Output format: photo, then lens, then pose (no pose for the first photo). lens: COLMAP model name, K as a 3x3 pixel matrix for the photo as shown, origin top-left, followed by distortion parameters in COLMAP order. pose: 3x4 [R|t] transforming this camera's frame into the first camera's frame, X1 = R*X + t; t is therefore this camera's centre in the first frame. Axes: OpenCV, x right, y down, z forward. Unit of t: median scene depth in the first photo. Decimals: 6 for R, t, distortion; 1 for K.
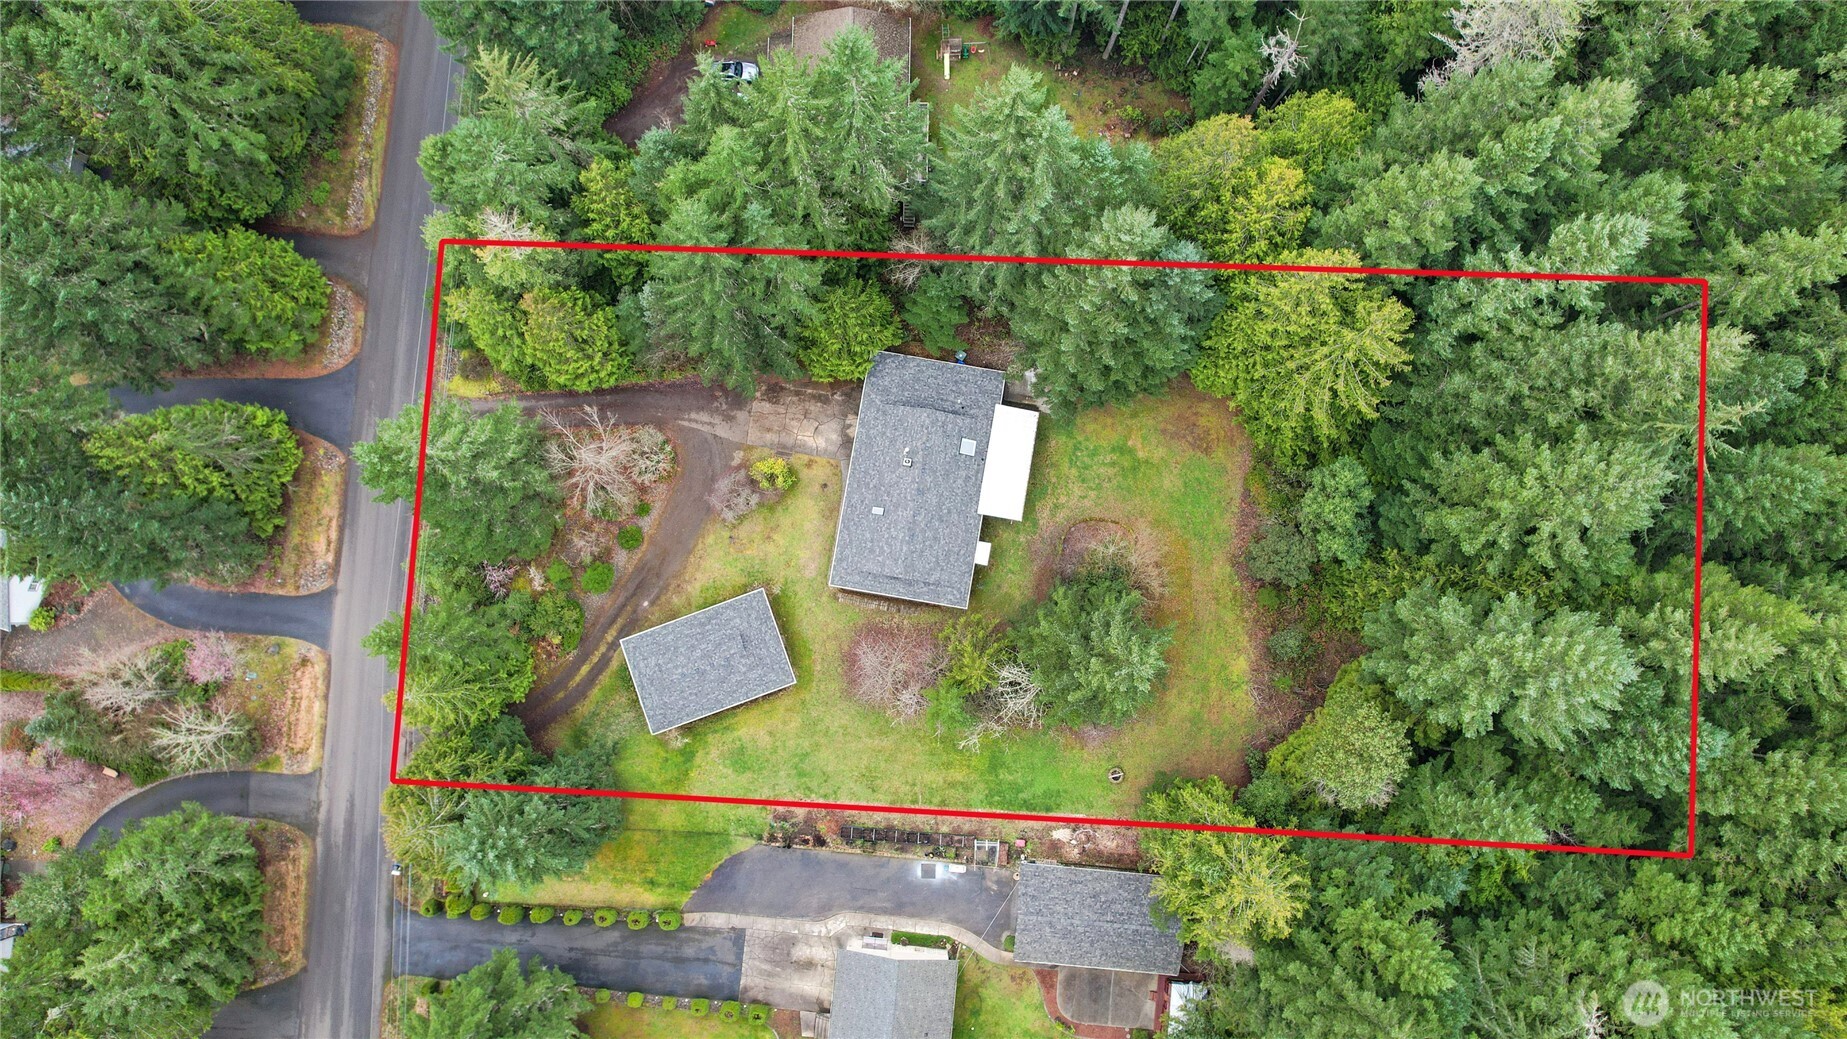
lens RADIAL K [[1177.9, 0, 923.5], [0, 1177.9, 519.5], [0, 0, 1]] dist [-0.050254, -0.000955]
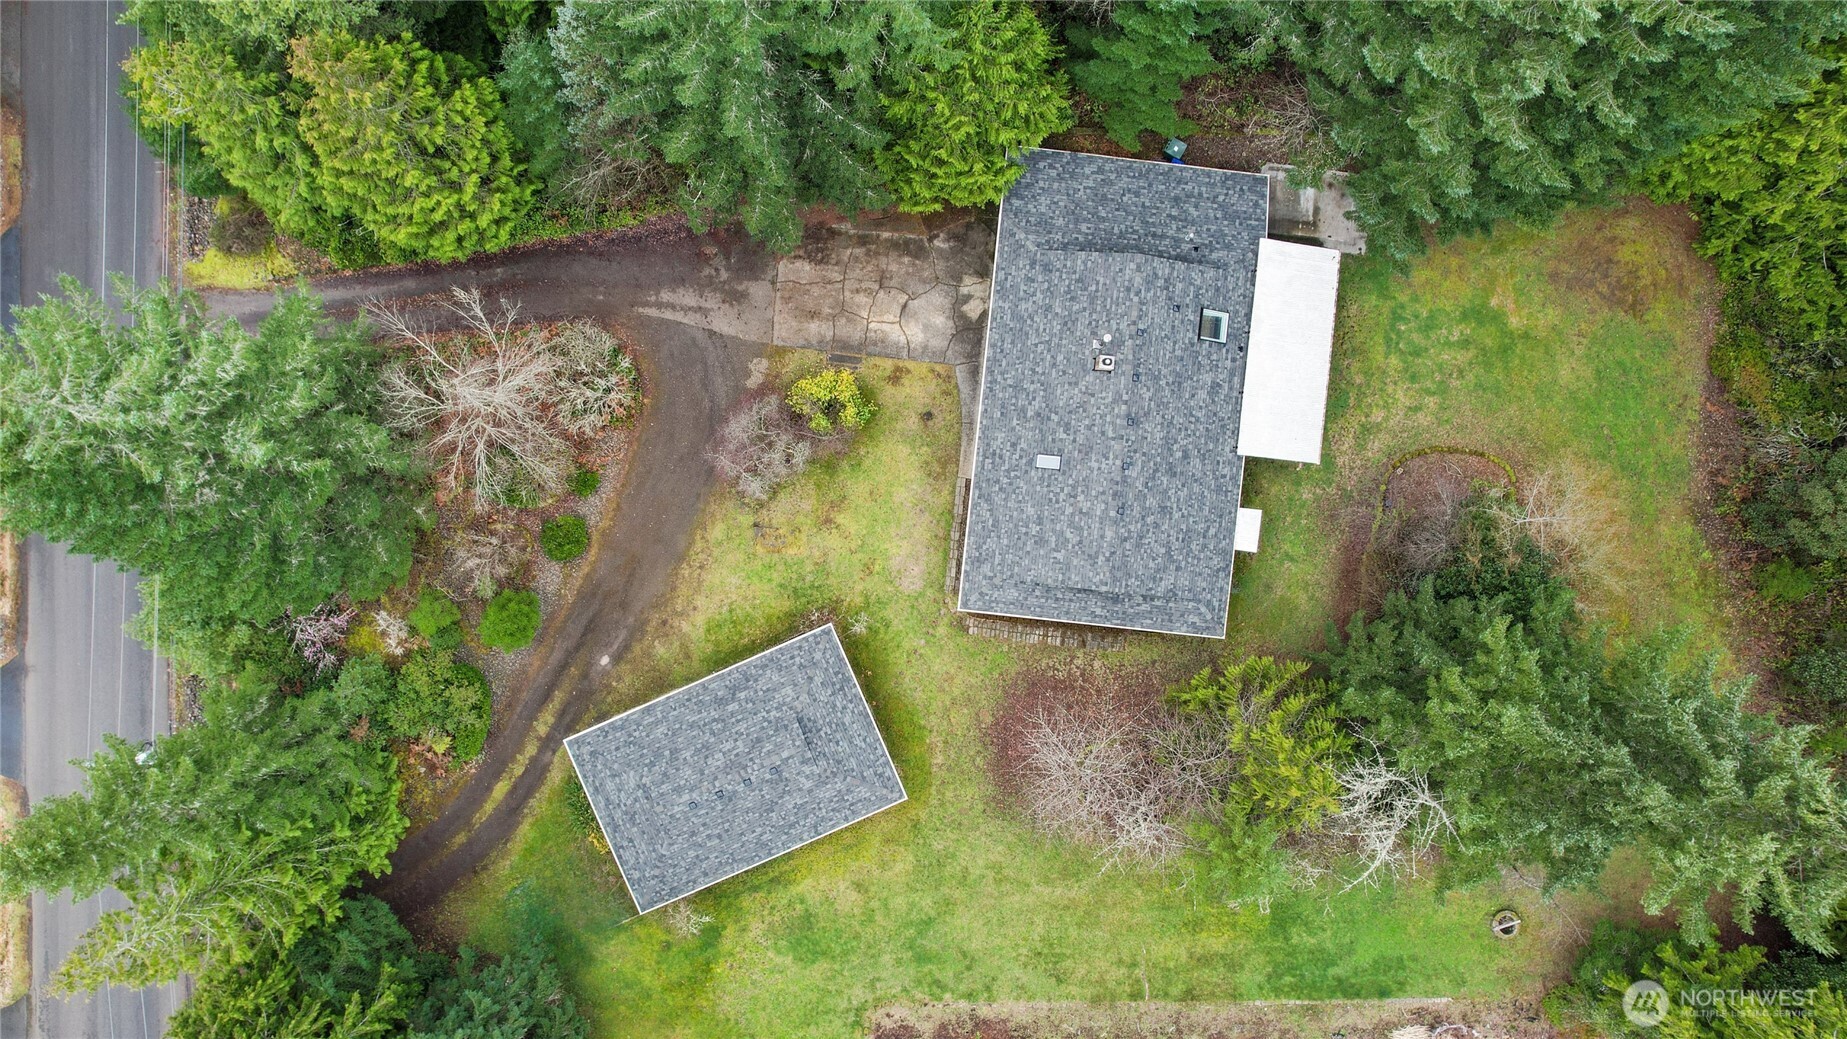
lens RADIAL K [[1197.6, 0, 847.4], [0, 1197.6, 521.3], [0, 0, 1]] dist [-0.054410, 0.031058]
pose [[0.998057, -0.061595, 0.009373, -0.130286], [0.060331, 0.993015, 0.101399, -0.039061], [-0.015553, -0.100636, 0.994802, 0.475702]]
